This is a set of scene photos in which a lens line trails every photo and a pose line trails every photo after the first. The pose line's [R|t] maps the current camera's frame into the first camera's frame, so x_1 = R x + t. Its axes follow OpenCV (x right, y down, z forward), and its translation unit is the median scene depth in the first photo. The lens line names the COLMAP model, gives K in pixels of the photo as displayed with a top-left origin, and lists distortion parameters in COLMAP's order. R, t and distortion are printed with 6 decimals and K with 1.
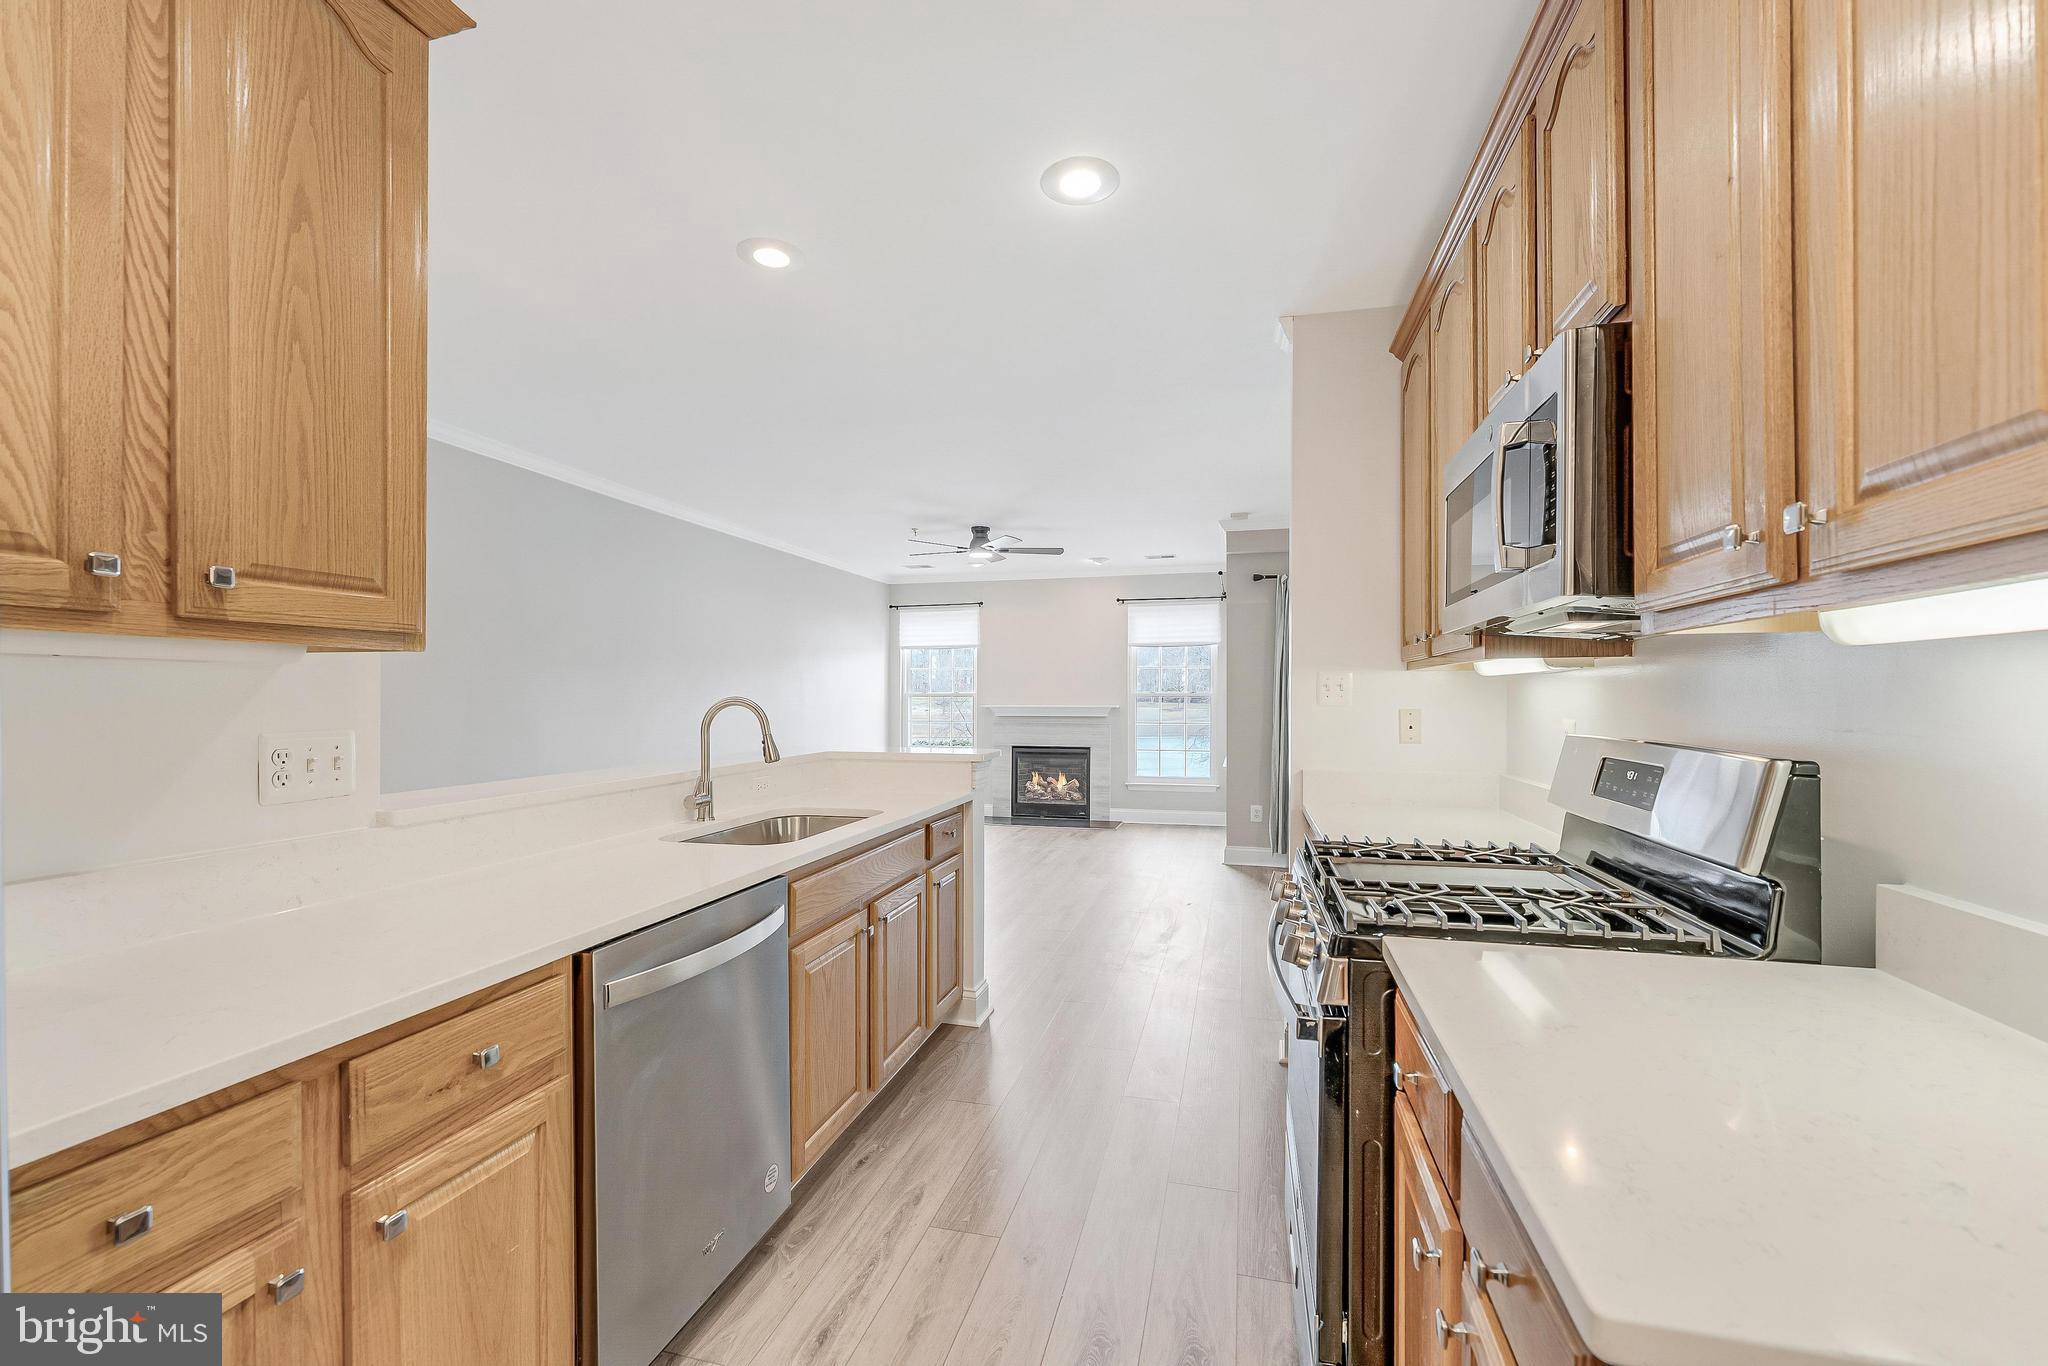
lens RADIAL K [[826.2, 0, 1027.3], [0, 826.2, 695.6], [0, 0, 1]] dist [0.000226, -0.000371]
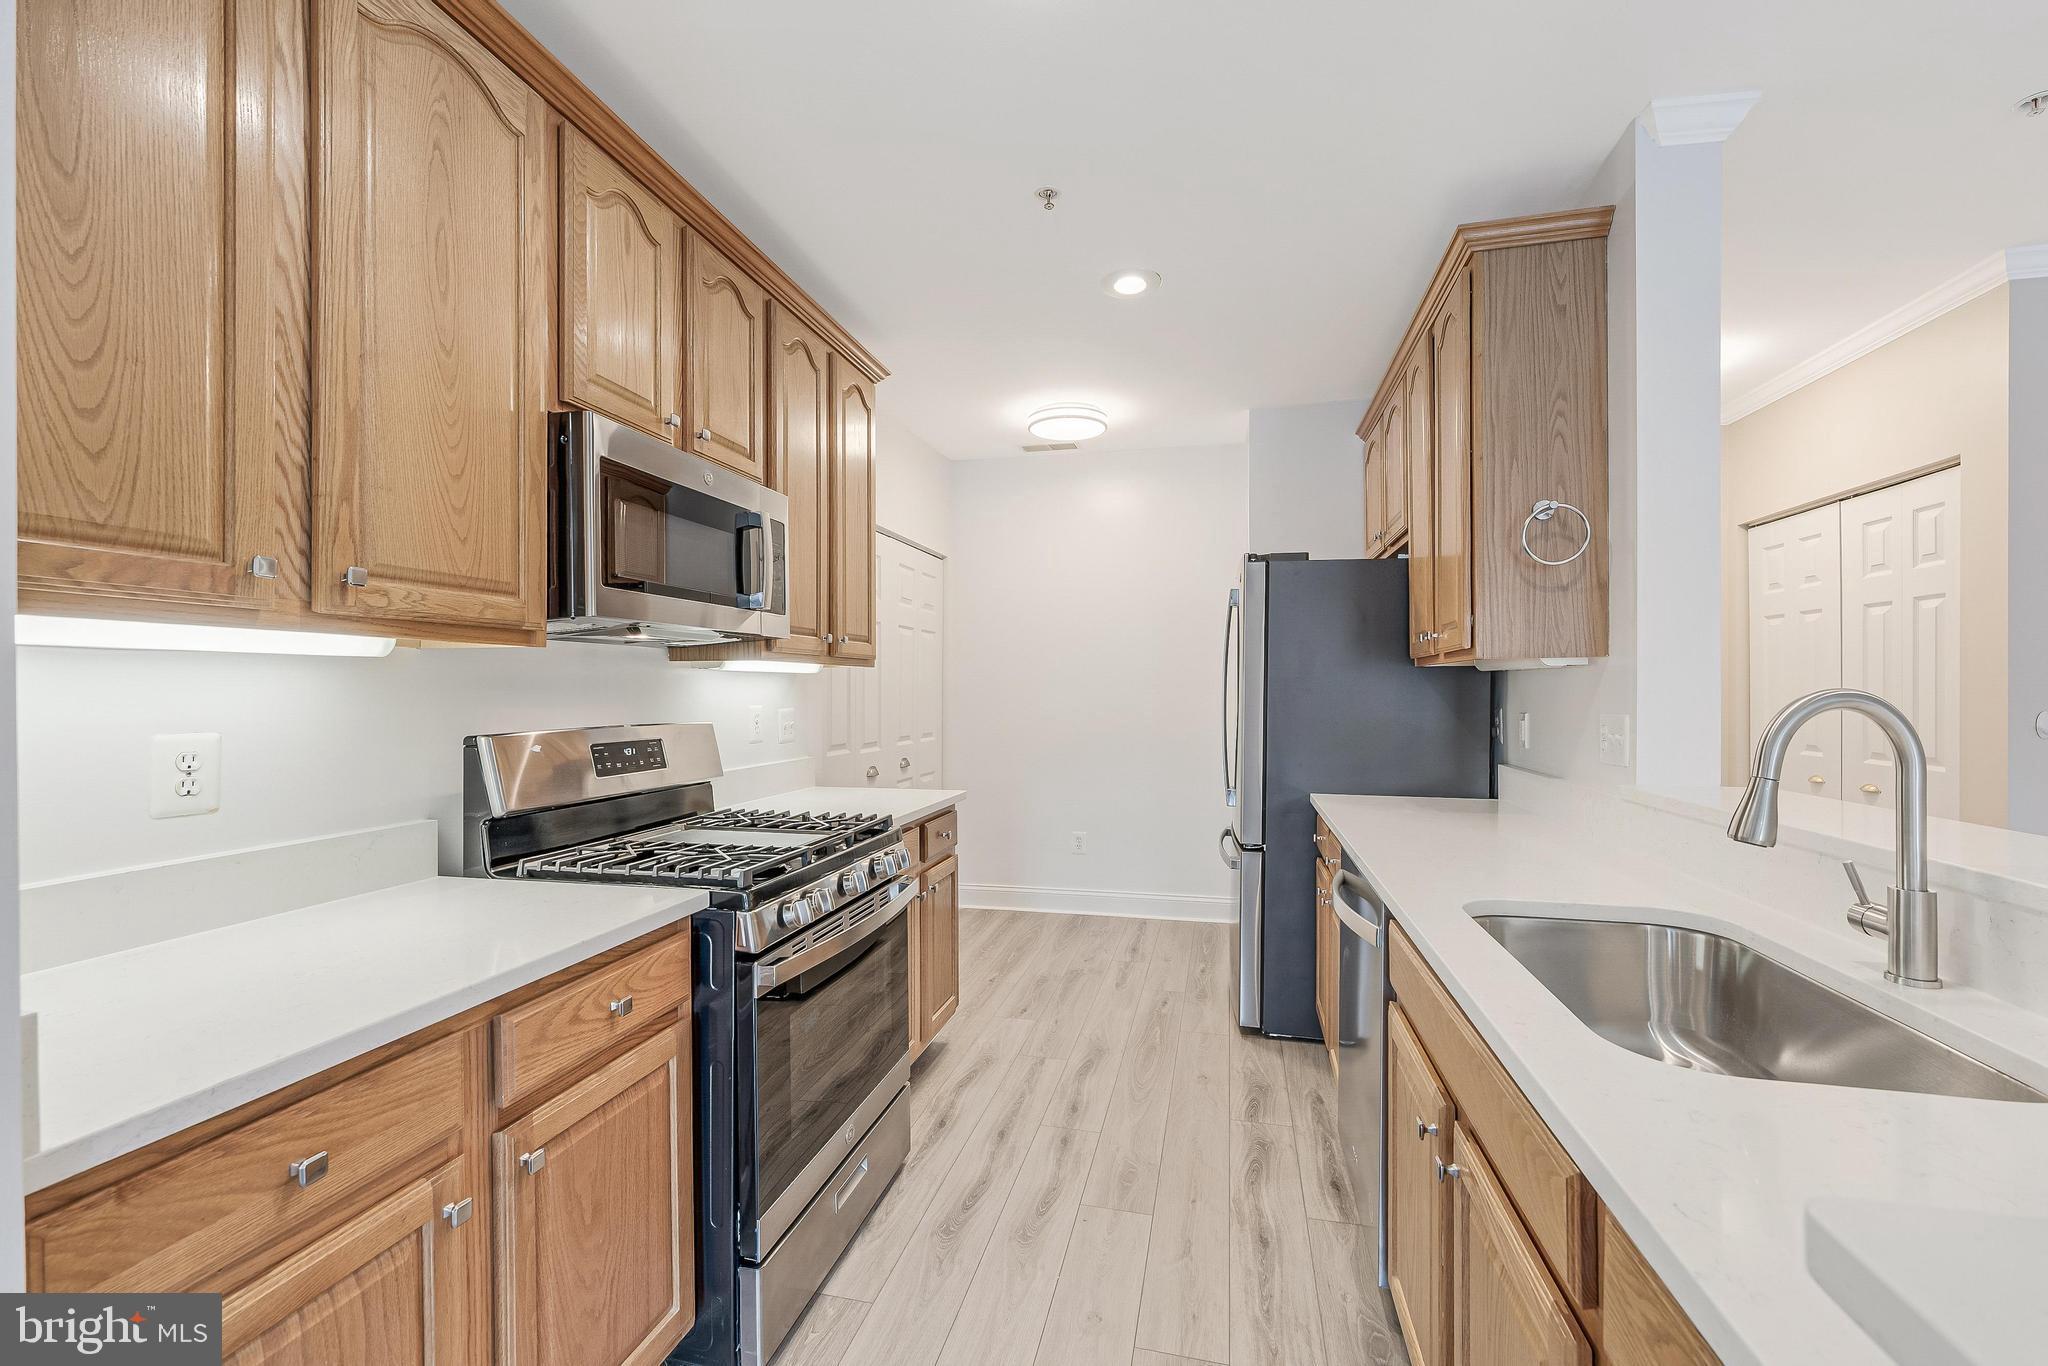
lens RADIAL K [[826.2, 0, 1029.7], [0, 826.2, 689.5], [0, 0, 1]] dist [0.000226, -0.000371]
pose [[-0.999773, 0.005565, -0.020572, 0.062619], [0.005589, 0.999984, -0.001083, 0.001148], [0.020565, -0.001198, -0.999788, 1.338376]]
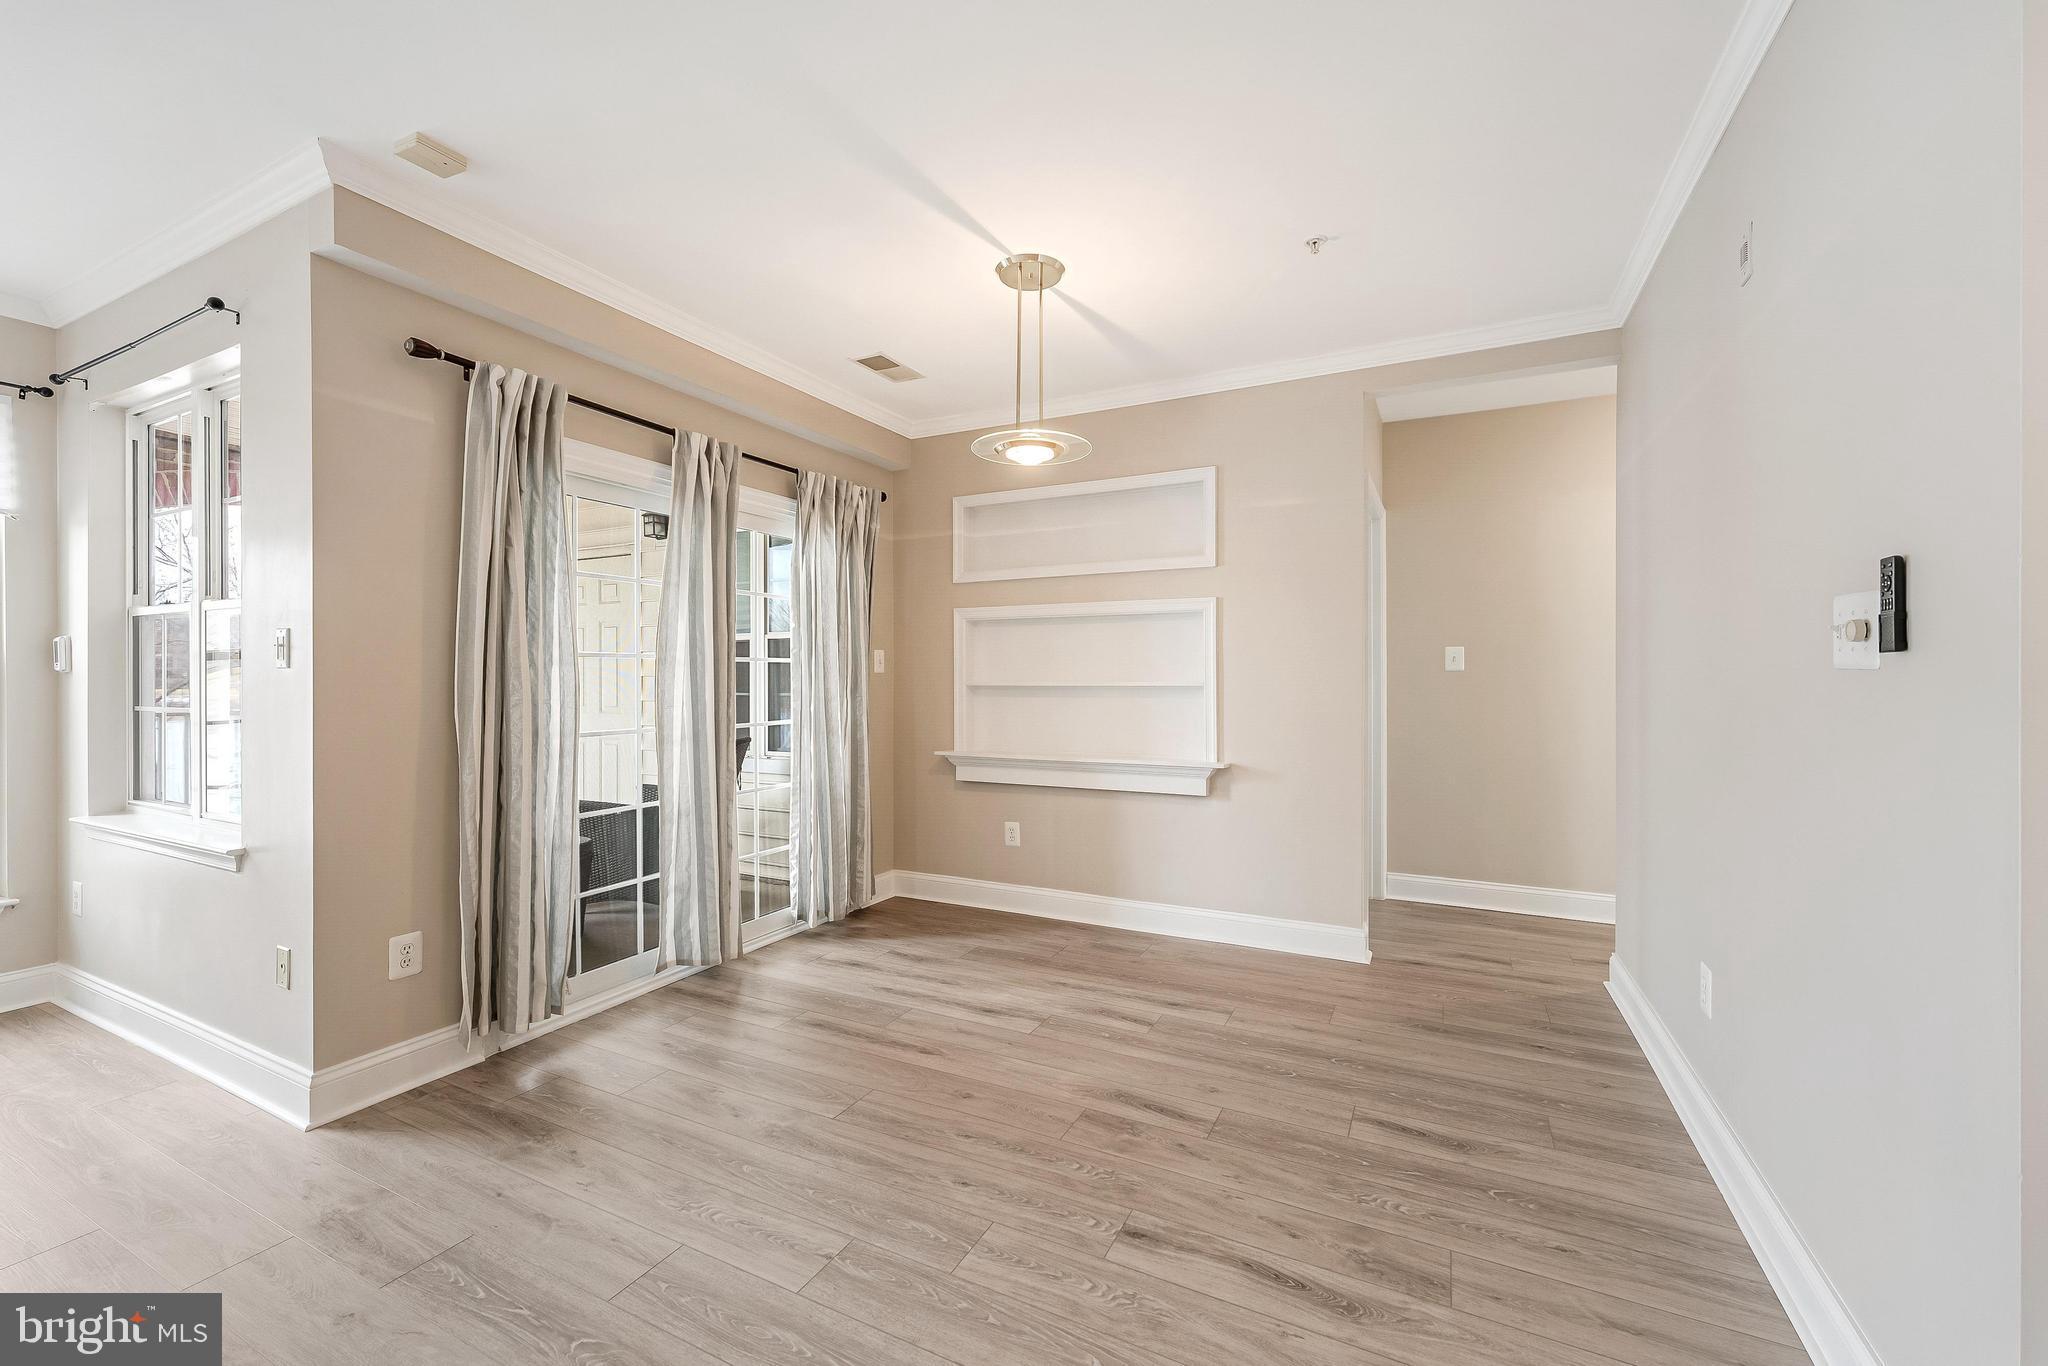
lens RADIAL K [[826.2, 0, 1033.4], [0, 826.2, 680.6], [0, 0, 1]] dist [0.000226, -0.000371]
pose [[0.210279, -0.003806, 0.977634, -0.098315], [-0.004622, 0.999977, 0.004887, 0.023288], [-0.977630, -0.005546, 0.210257, 1.499149]]
